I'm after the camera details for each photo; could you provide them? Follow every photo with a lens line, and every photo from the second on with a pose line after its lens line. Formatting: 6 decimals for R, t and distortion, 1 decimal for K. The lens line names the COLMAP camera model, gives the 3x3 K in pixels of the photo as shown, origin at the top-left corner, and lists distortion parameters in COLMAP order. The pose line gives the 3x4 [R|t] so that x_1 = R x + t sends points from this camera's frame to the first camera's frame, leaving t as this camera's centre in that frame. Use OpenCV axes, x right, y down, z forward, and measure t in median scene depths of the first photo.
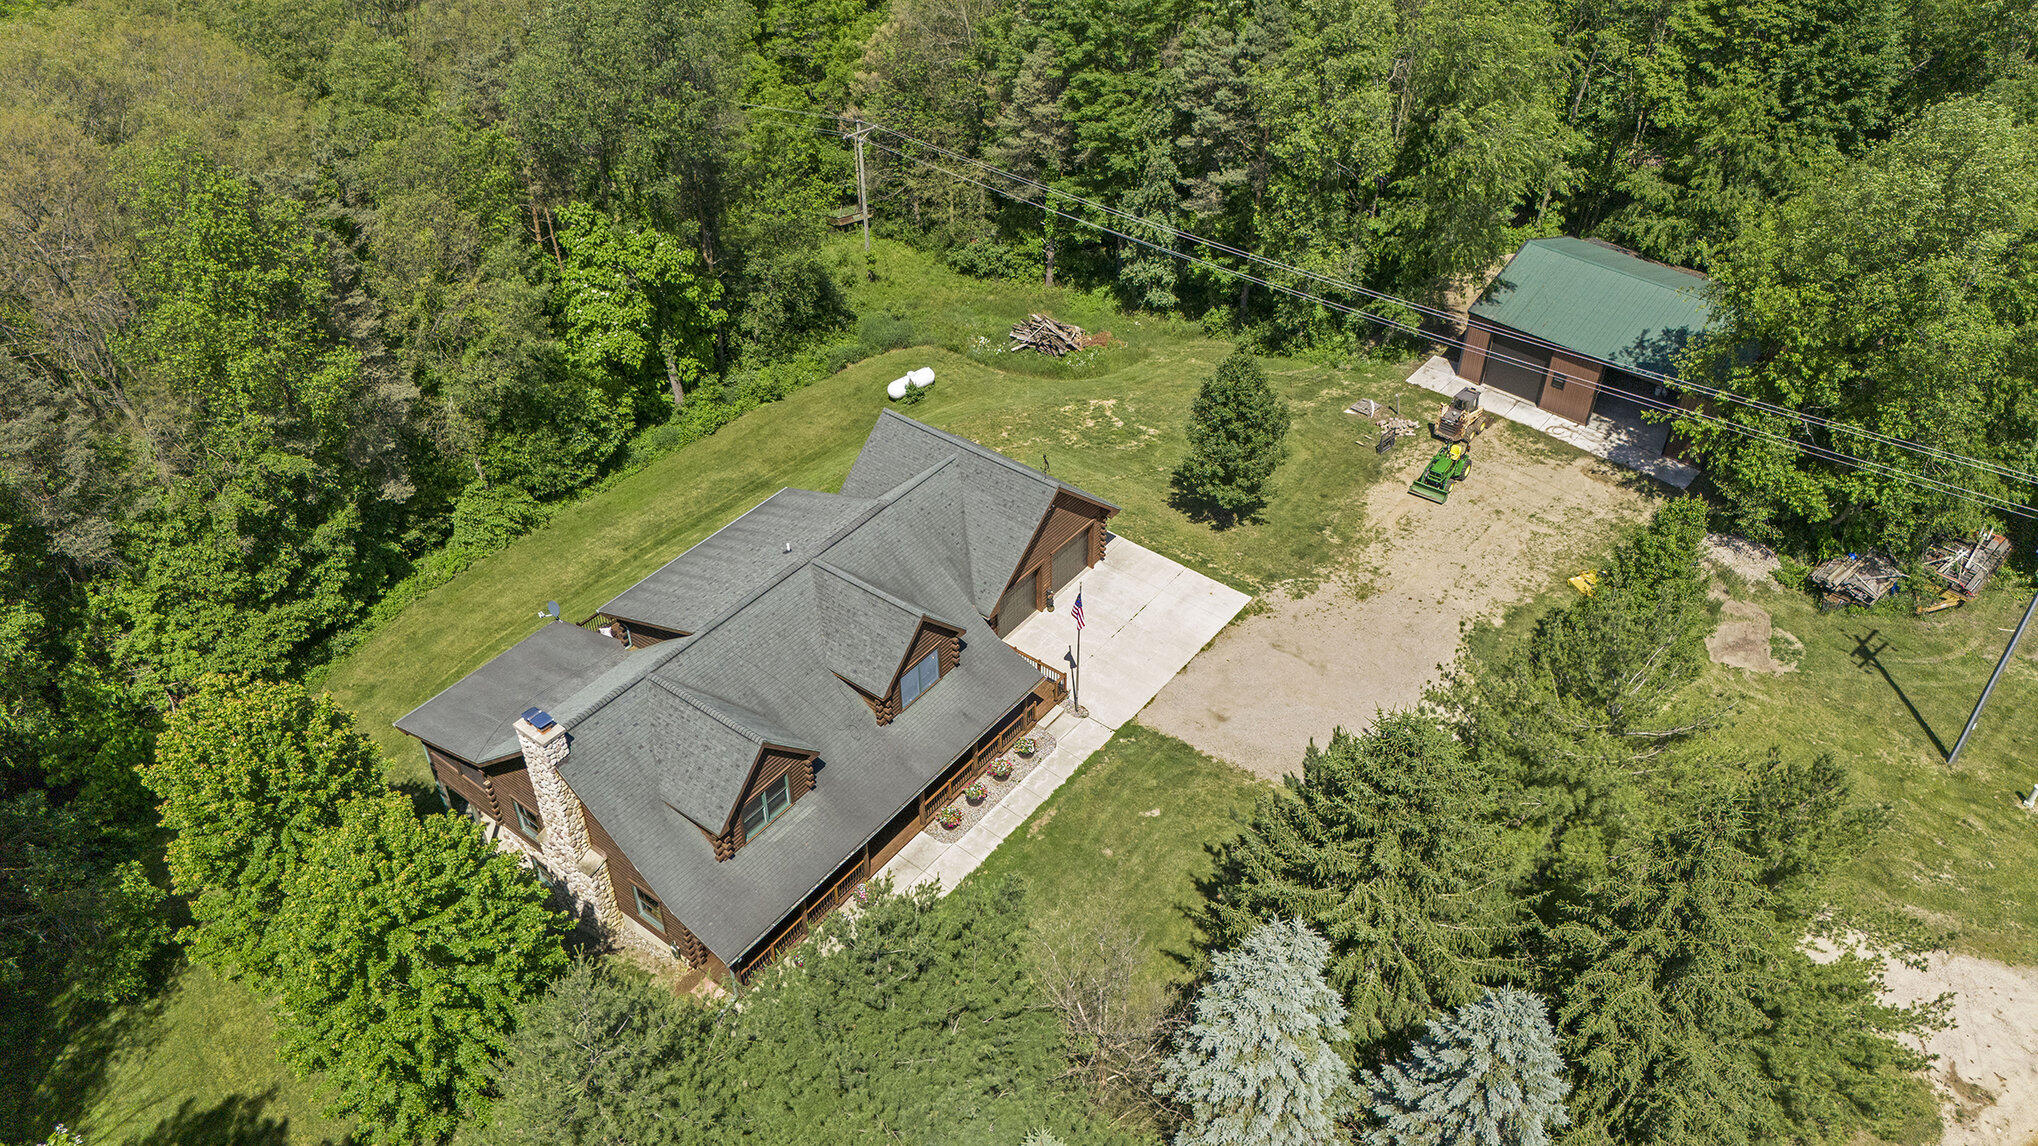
lens RADIAL K [[1501.7, 0, 1026.4], [0, 1501.7, 561.9], [0, 0, 1]] dist [0.060266, -0.062427]
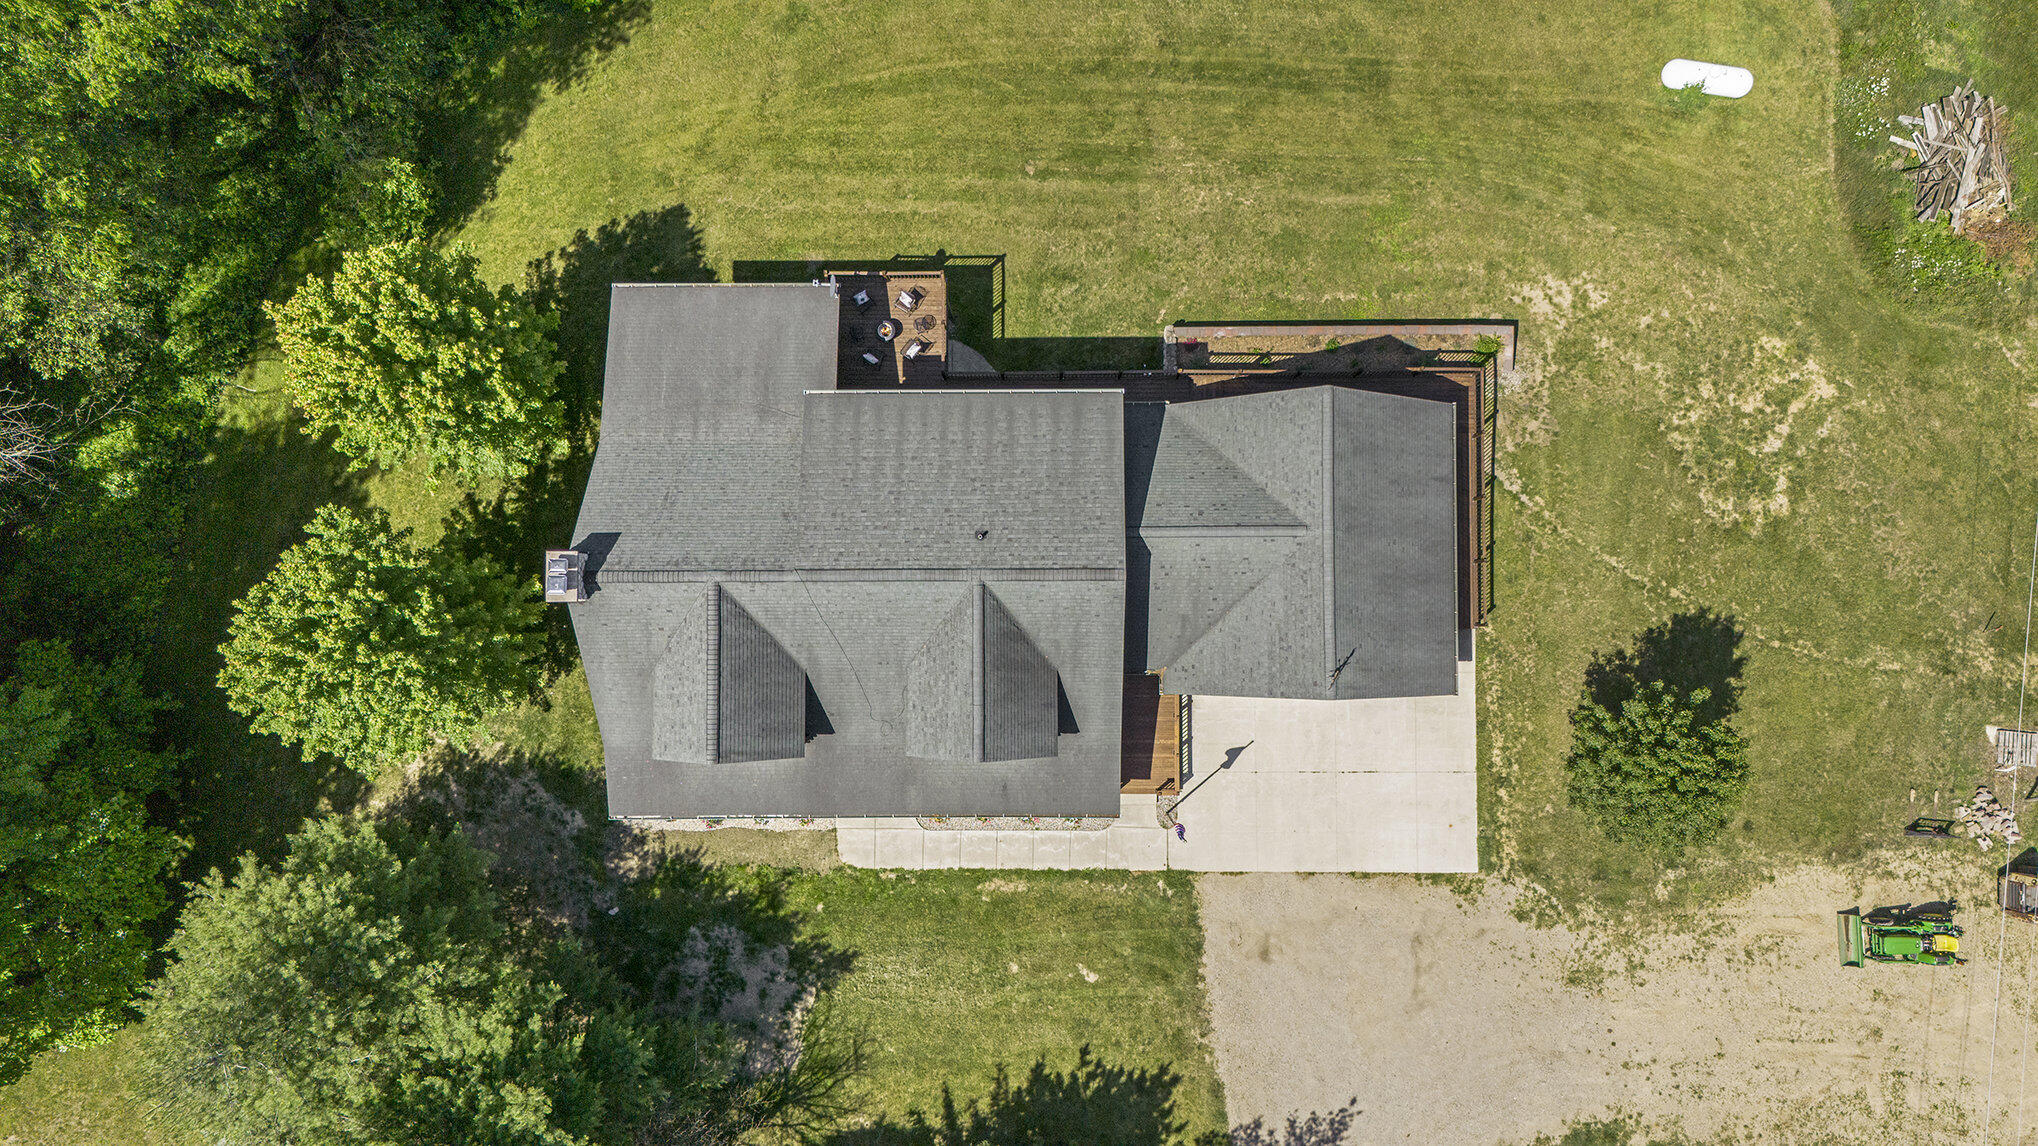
lens RADIAL K [[1501.7, 0, 1022.1], [0, 1501.7, 567.9], [0, 0, 1]] dist [0.060266, -0.062427]
pose [[0.609497, 0.791797, -0.039629, -0.079515], [-0.480293, 0.408559, 0.776143, -0.494336], [0.630739, -0.454024, 0.629310, 0.402675]]
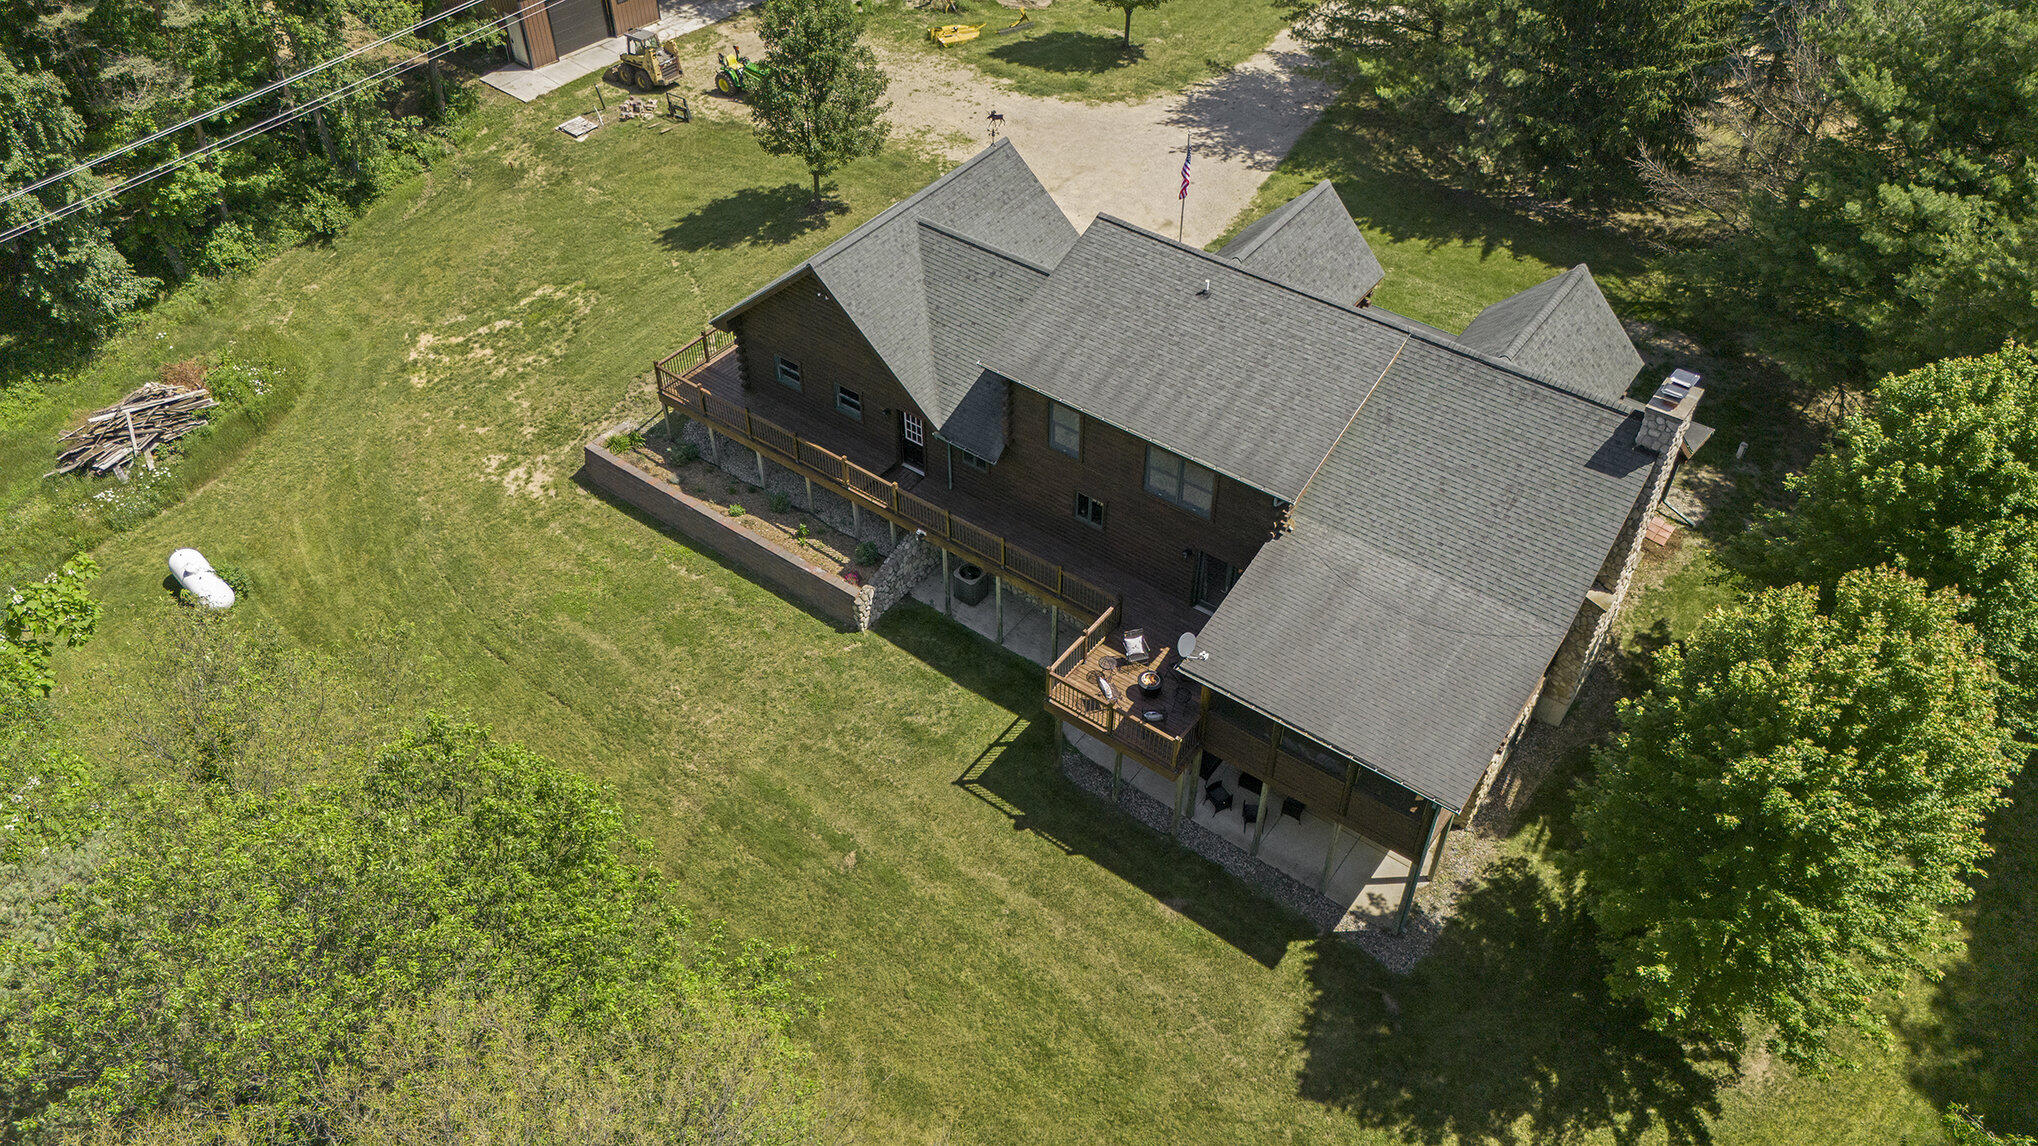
lens RADIAL K [[1501.7, 0, 1026.7], [0, 1501.7, 561.5], [0, 0, 1]] dist [0.060266, -0.062427]
pose [[-0.020116, -0.684530, 0.728707, -0.613431], [0.618118, 0.564355, 0.547205, -0.304987], [-0.785828, 0.461435, 0.411768, 0.655773]]
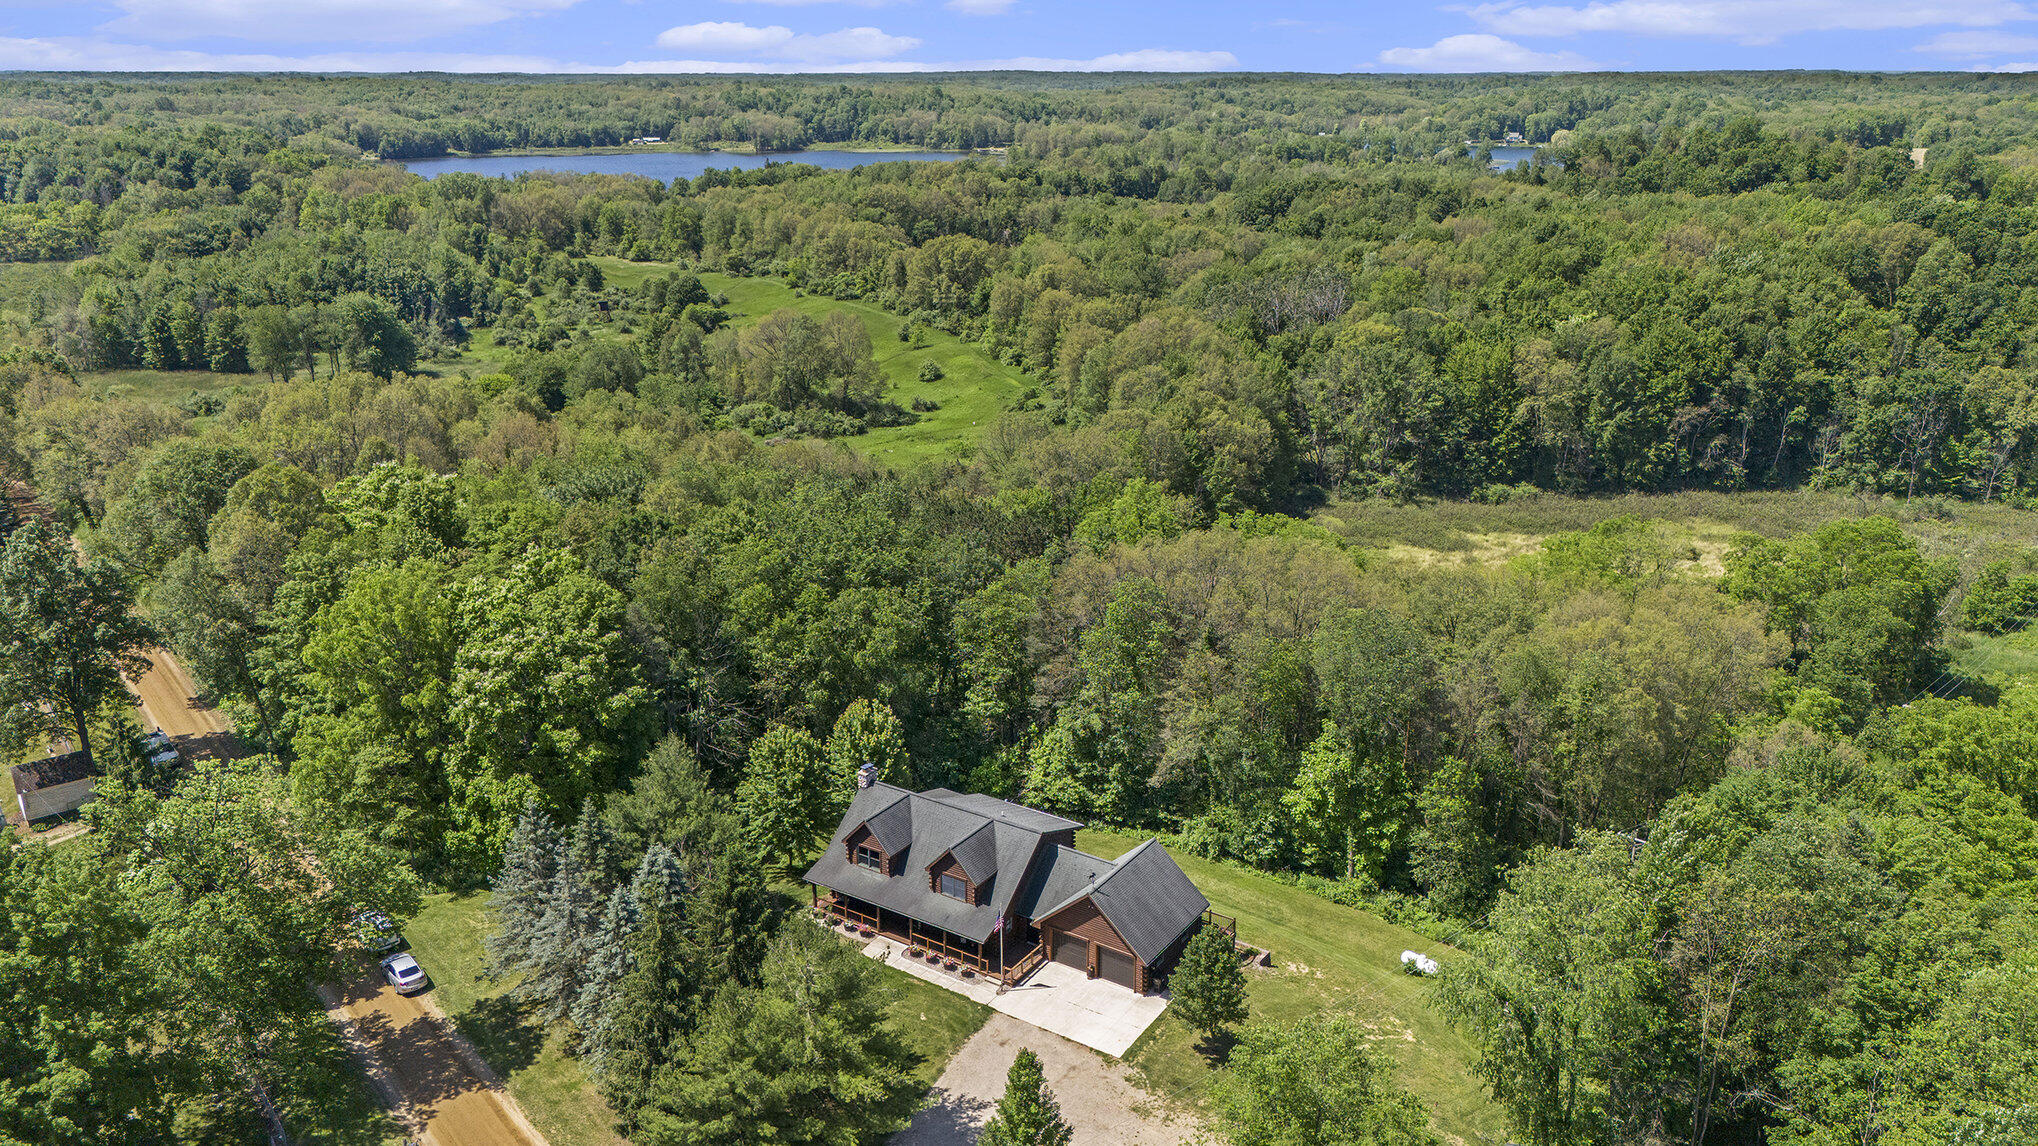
lens RADIAL K [[1501.7, 0, 1030.7], [0, 1501.7, 496.2], [0, 0, 1]] dist [0.060266, -0.062427]
pose [[0.075210, 0.261292, -0.962325, 1.323170], [-0.619827, 0.768223, 0.160147, -0.540167], [0.781126, 0.584431, 0.219734, 0.266311]]
